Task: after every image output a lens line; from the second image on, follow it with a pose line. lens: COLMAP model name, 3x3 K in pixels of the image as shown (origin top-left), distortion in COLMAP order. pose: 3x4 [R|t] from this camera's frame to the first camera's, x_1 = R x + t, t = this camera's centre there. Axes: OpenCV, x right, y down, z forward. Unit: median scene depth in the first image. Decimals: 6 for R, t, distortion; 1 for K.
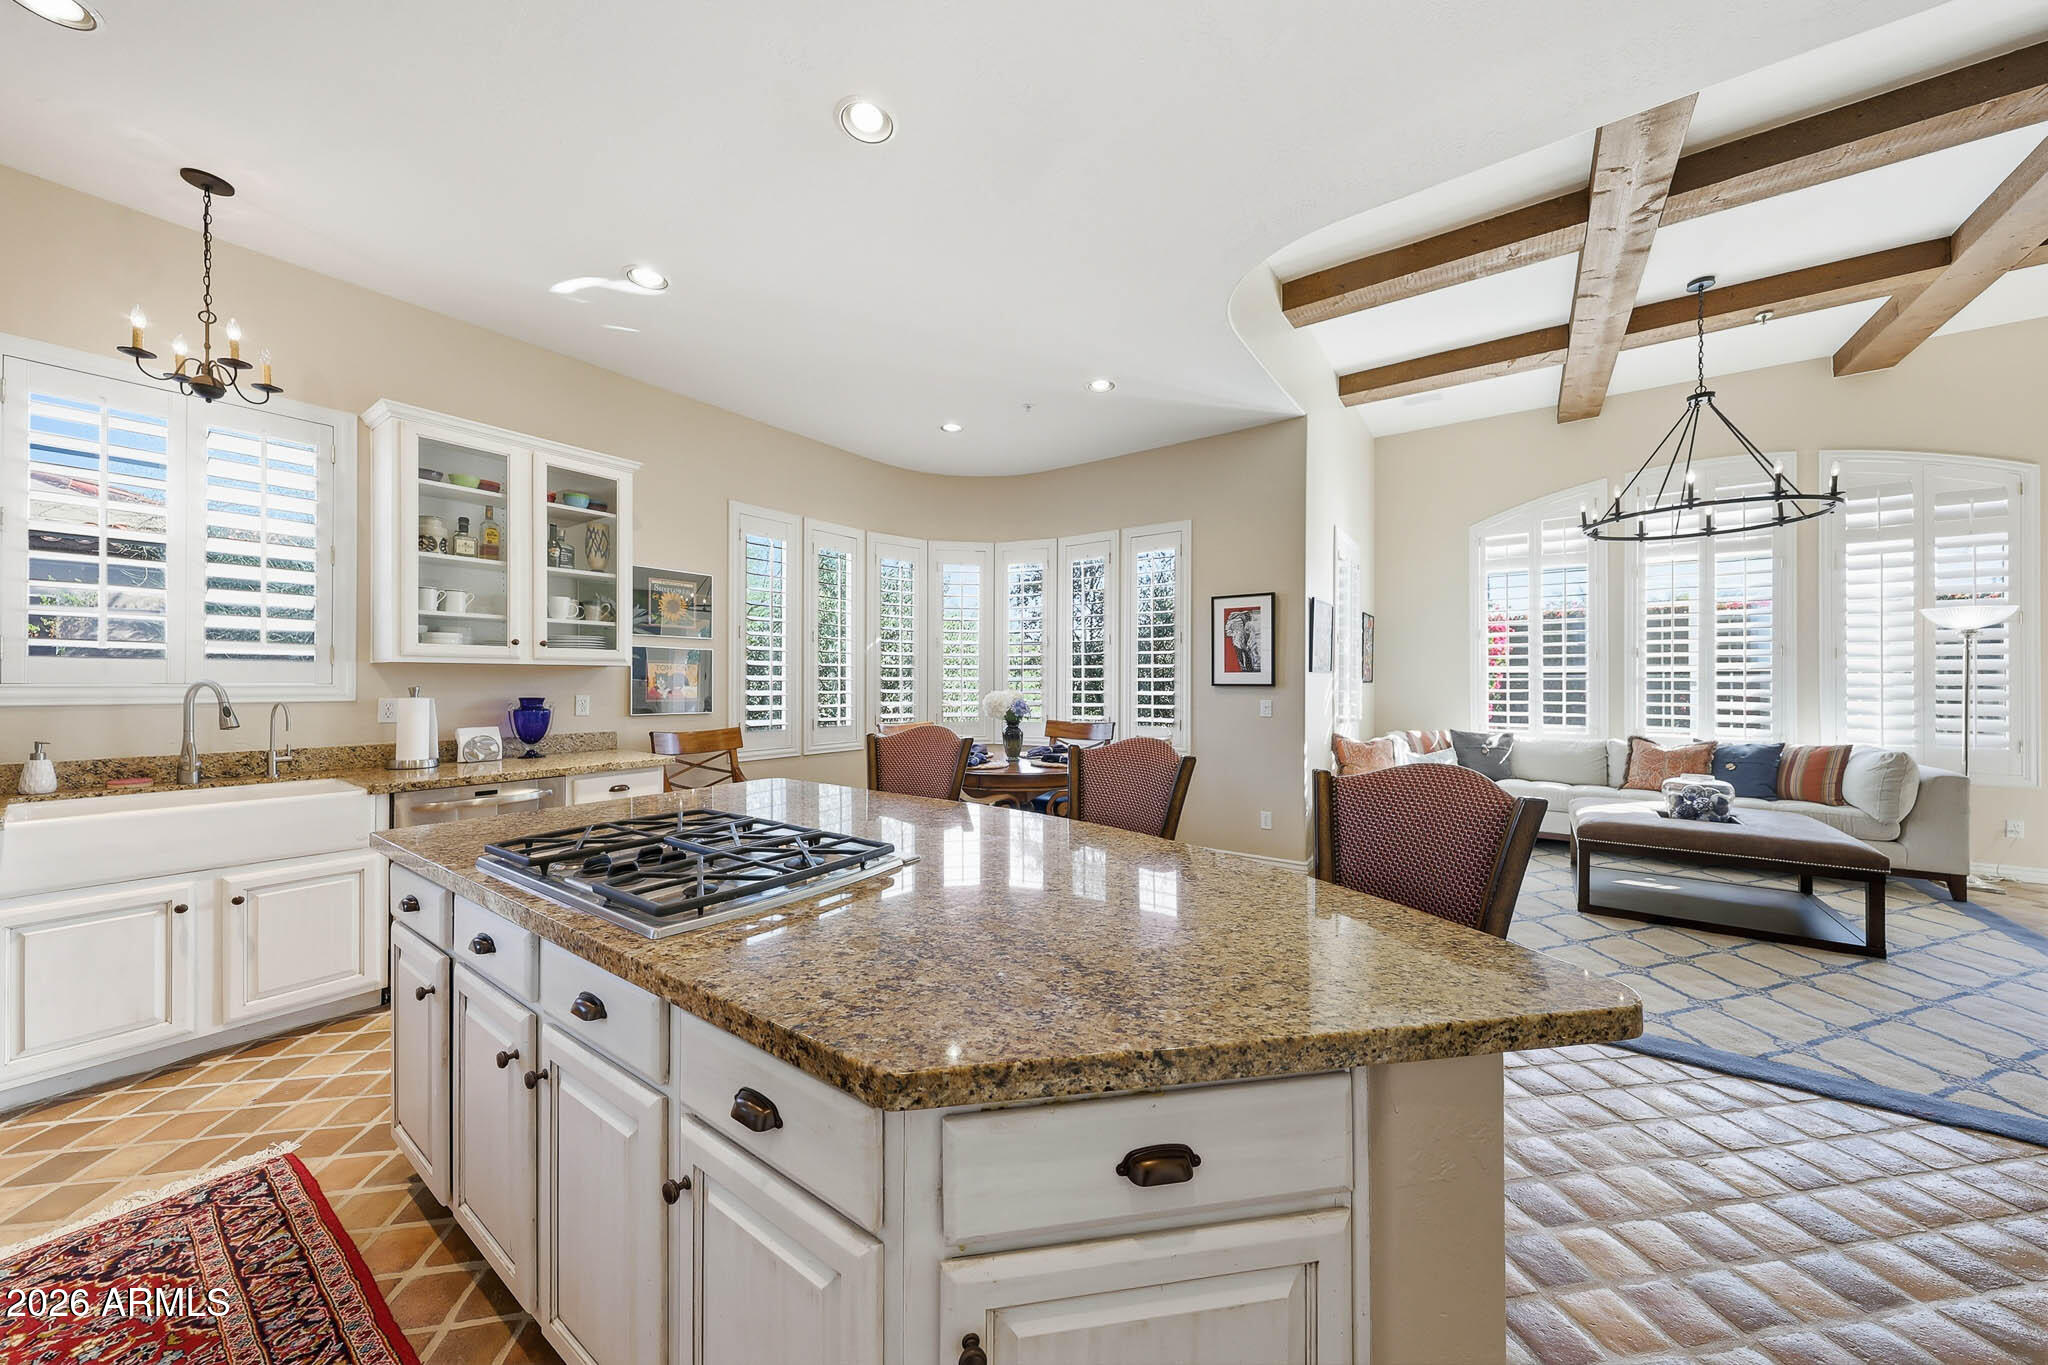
lens RADIAL K [[695.4, 0, 1020.7], [0, 695.4, 683.3], [0, 0, 1]] dist [0.001615, 0.000030]
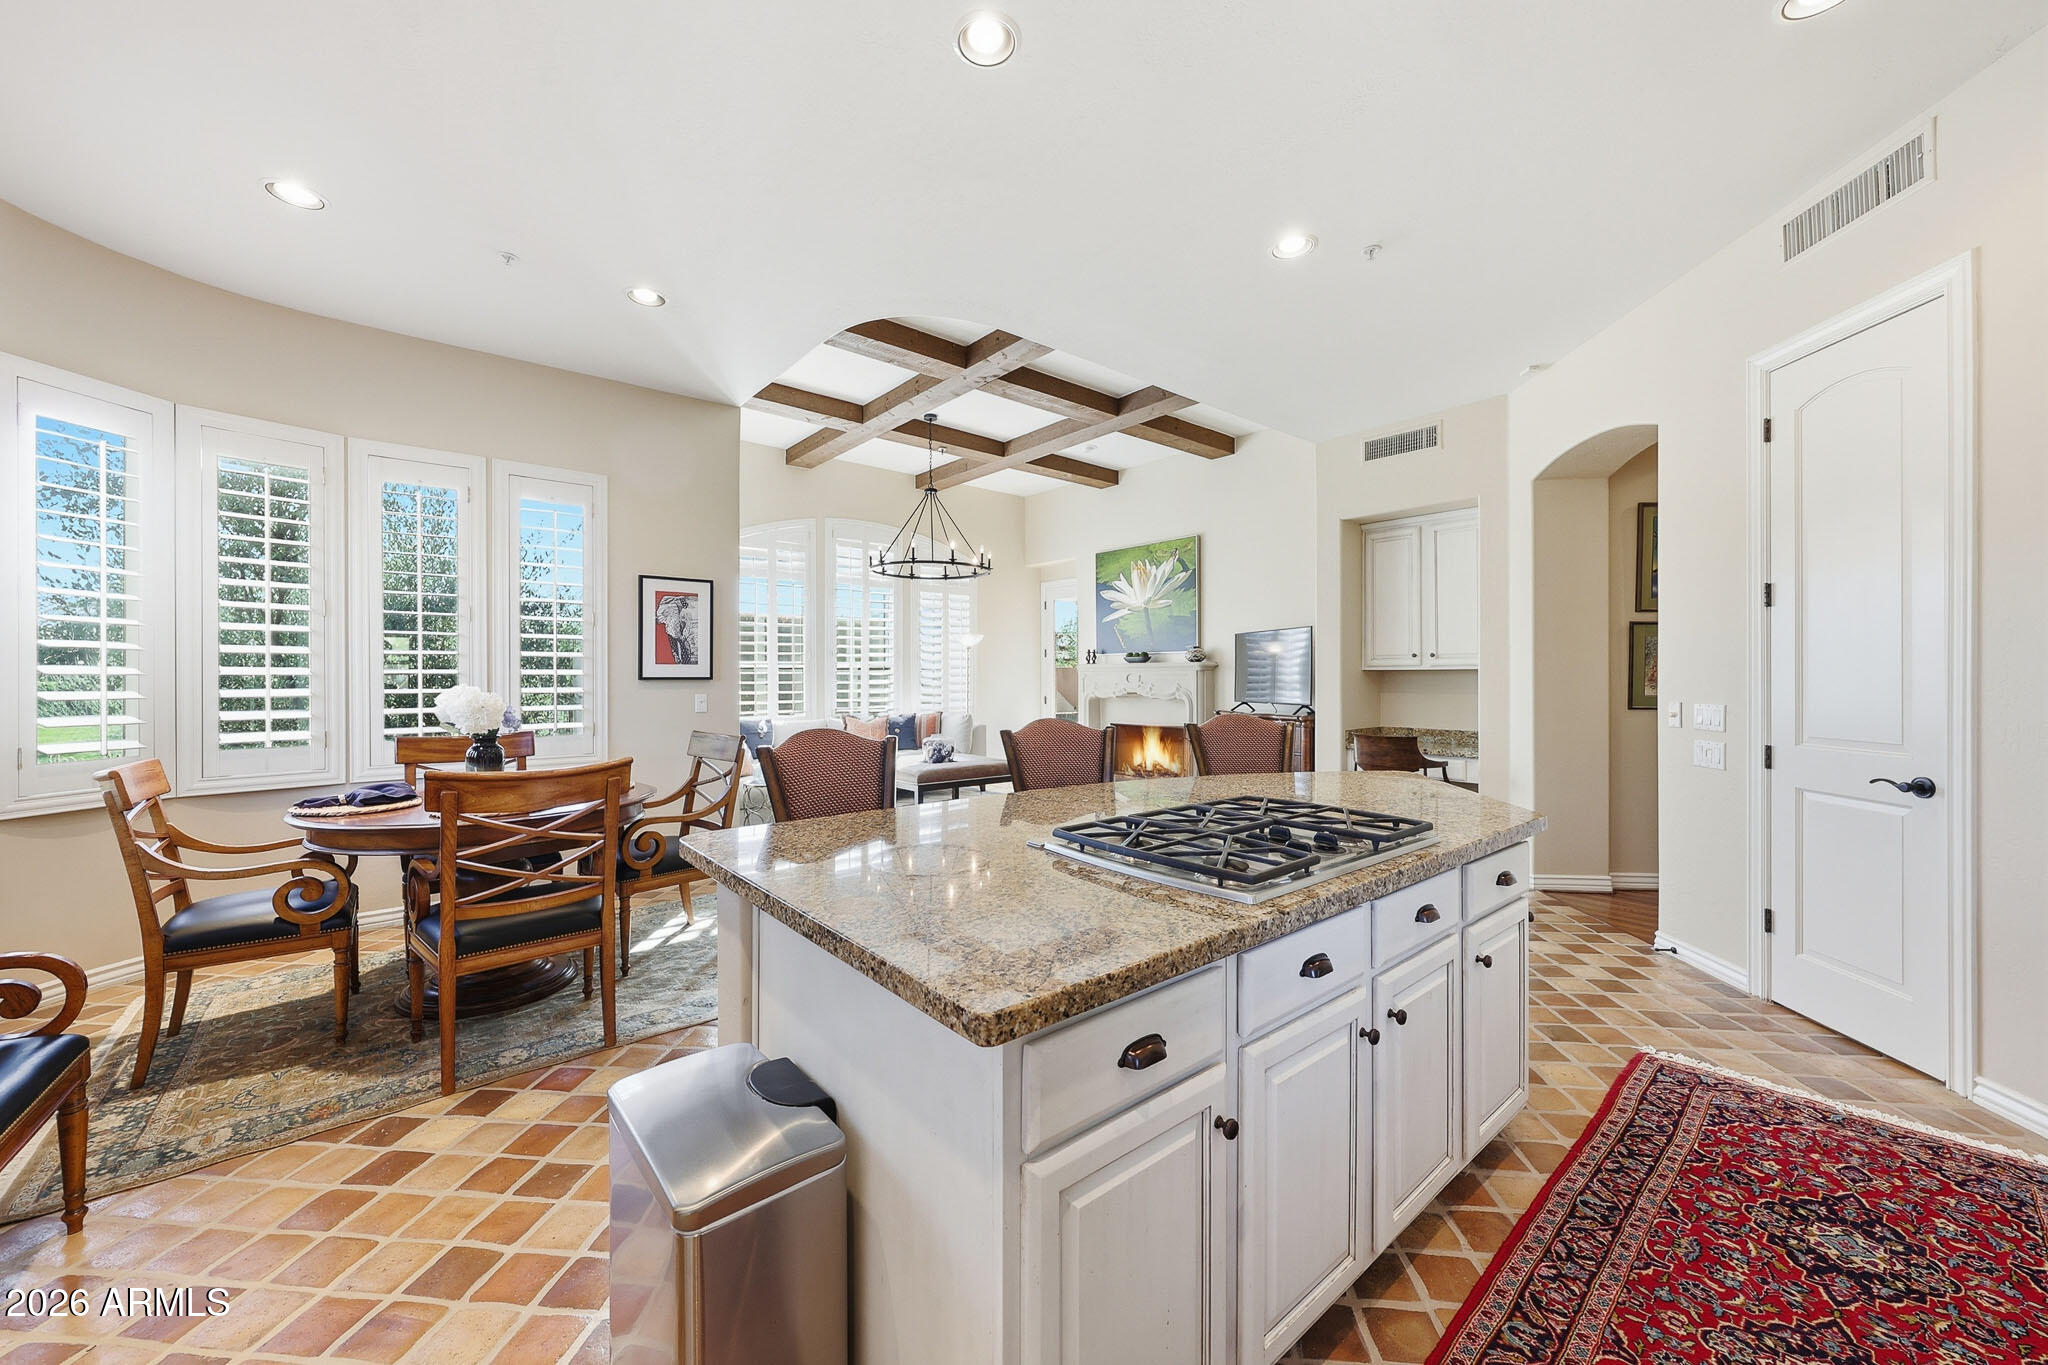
lens RADIAL K [[754.8, 0, 1018.8], [0, 754.8, 675.4], [0, 0, 1]] dist [0.000800, 0.000213]
pose [[0.254316, -0.001772, 0.967120, -0.503270], [0.004748, 0.999989, 0.000584, -0.000185], [-0.967110, 0.004443, 0.254321, 0.321618]]
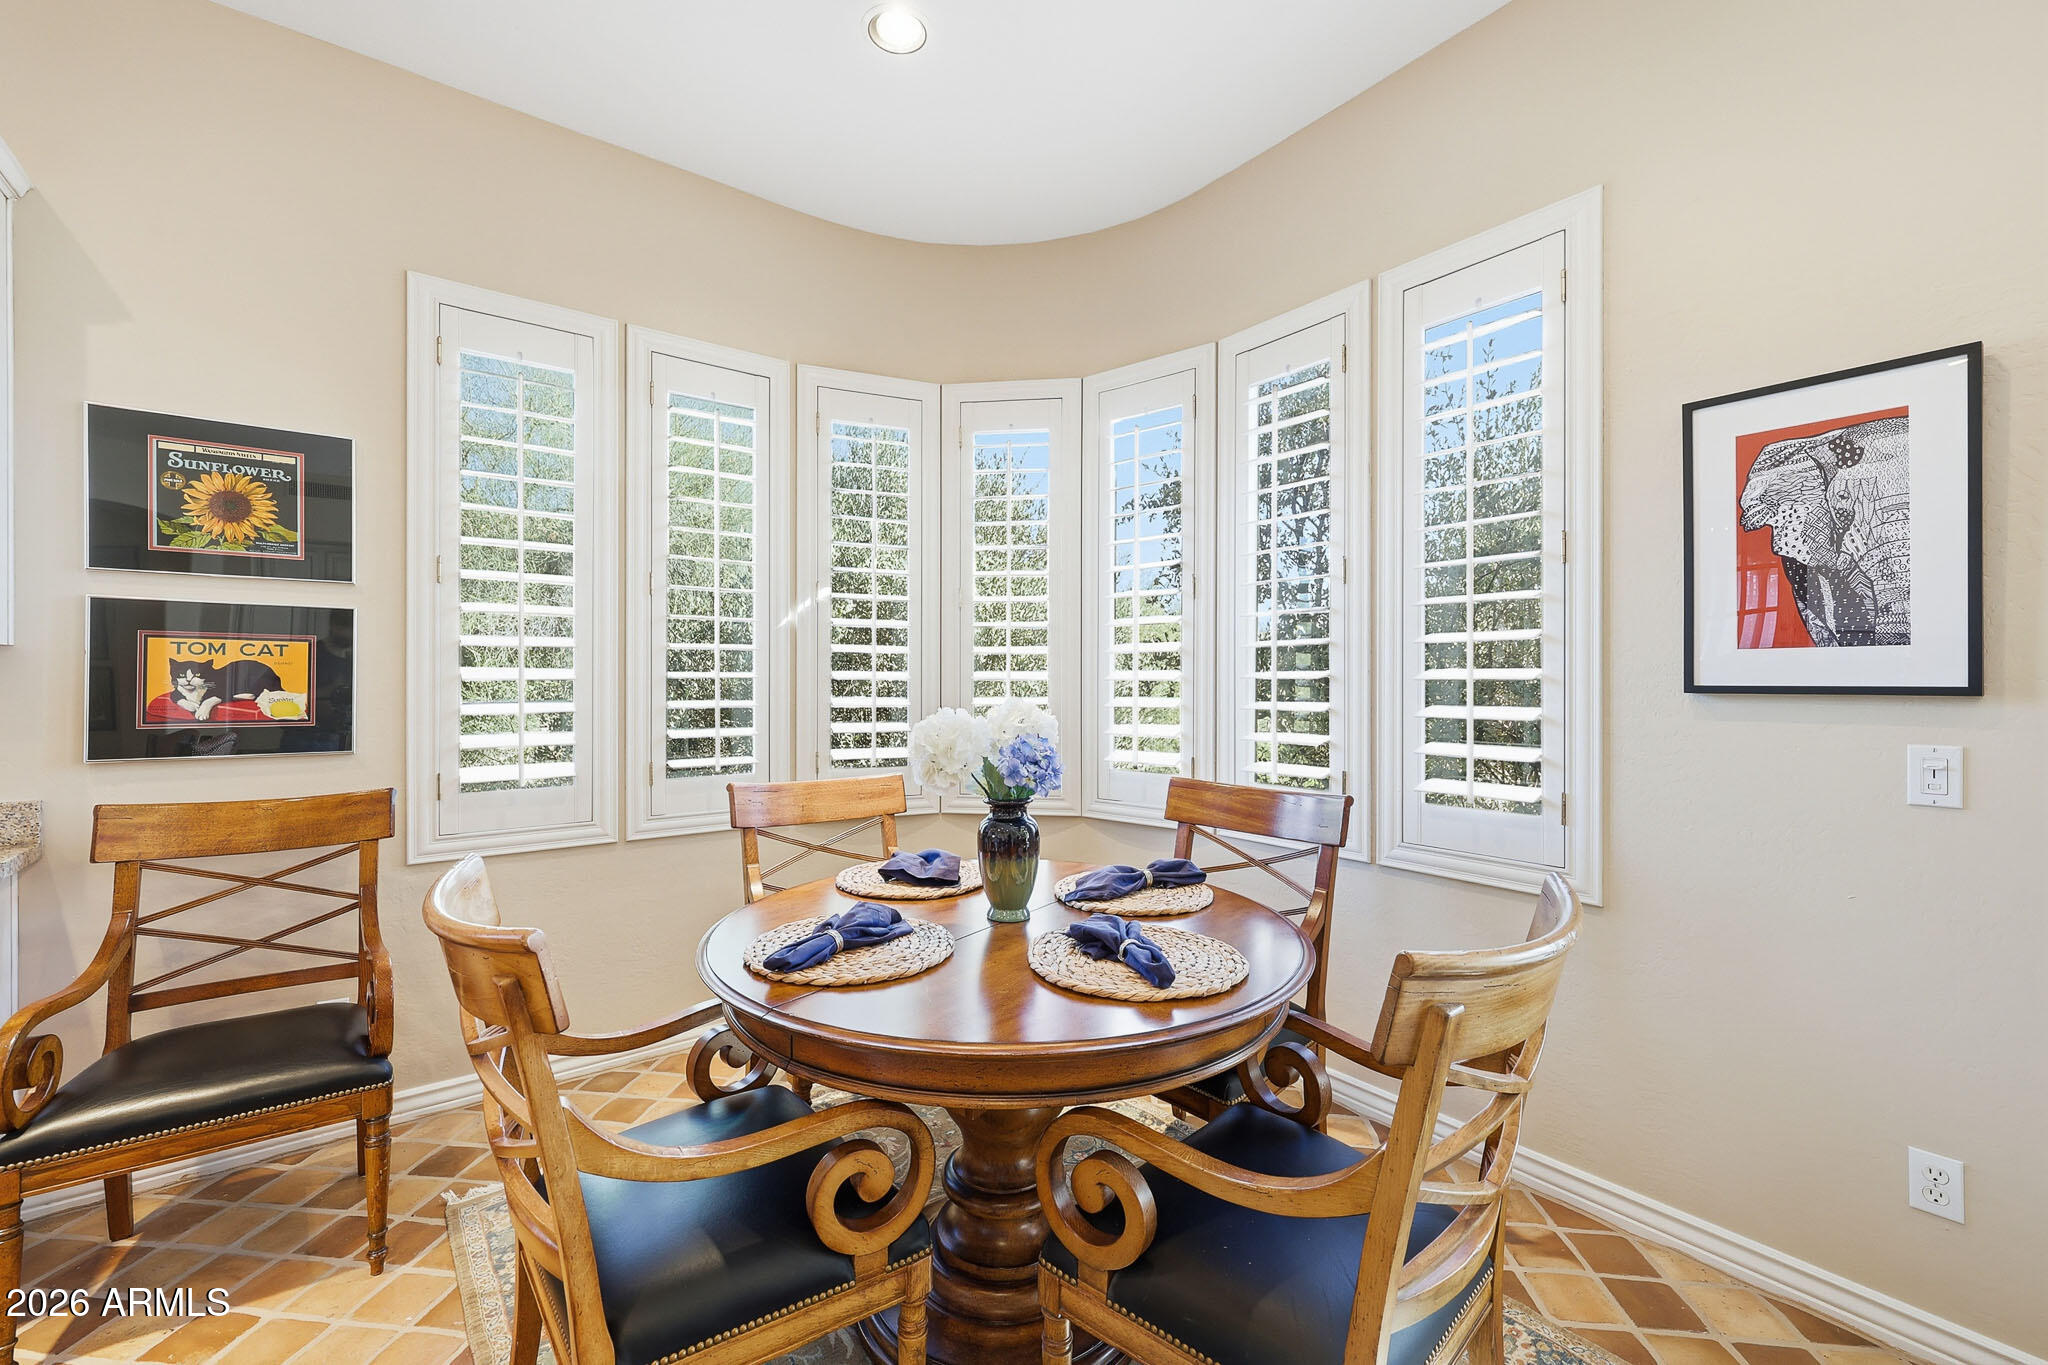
lens RADIAL K [[849.6, 0, 1012.3], [0, 849.6, 678.2], [0, 0, 1]] dist [0.002288, -0.000003]
pose [[0.955452, -0.002416, -0.295136, 0.101086], [0.000095, 0.999969, -0.007878, 0.000325], [0.295146, 0.007499, 0.955423, 0.555172]]
